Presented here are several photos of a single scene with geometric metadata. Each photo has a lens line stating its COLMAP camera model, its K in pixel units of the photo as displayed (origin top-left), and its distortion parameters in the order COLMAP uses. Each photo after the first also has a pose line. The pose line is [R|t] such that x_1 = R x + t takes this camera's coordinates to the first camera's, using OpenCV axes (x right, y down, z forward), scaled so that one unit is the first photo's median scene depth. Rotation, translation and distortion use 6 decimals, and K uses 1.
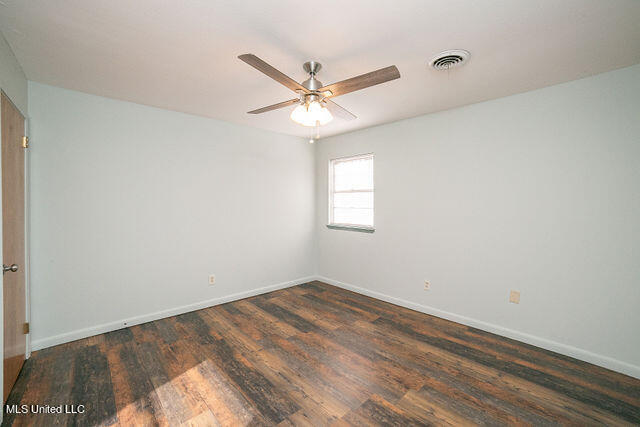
lens RADIAL K [[268.5, 0, 317.0], [0, 268.5, 202.7], [0, 0, 1]] dist [-0.092430, 0.030879]
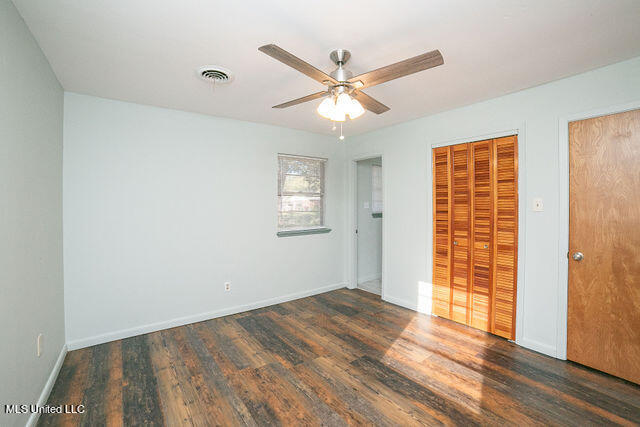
lens RADIAL K [[268.5, 0, 317.0], [0, 268.5, 202.7], [0, 0, 1]] dist [-0.092430, 0.030879]
pose [[-0.994309, 0.002635, 0.106505, -0.030053], [0.001308, 0.999921, -0.012521, 0.000345], [-0.106530, -0.012311, -0.994233, 1.797172]]
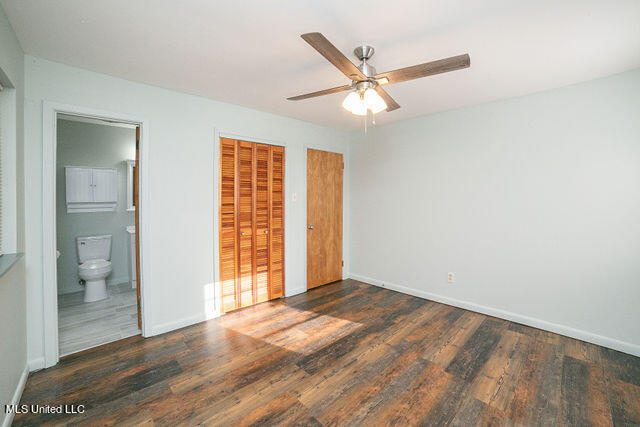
lens RADIAL K [[268.5, 0, 317.0], [0, 268.5, 202.7], [0, 0, 1]] dist [-0.092430, 0.030879]
pose [[-0.005686, 0.015472, -0.999864, 0.840874], [0.006235, 0.999861, 0.015437, 0.003456], [0.999964, -0.006146, -0.005782, 0.794082]]
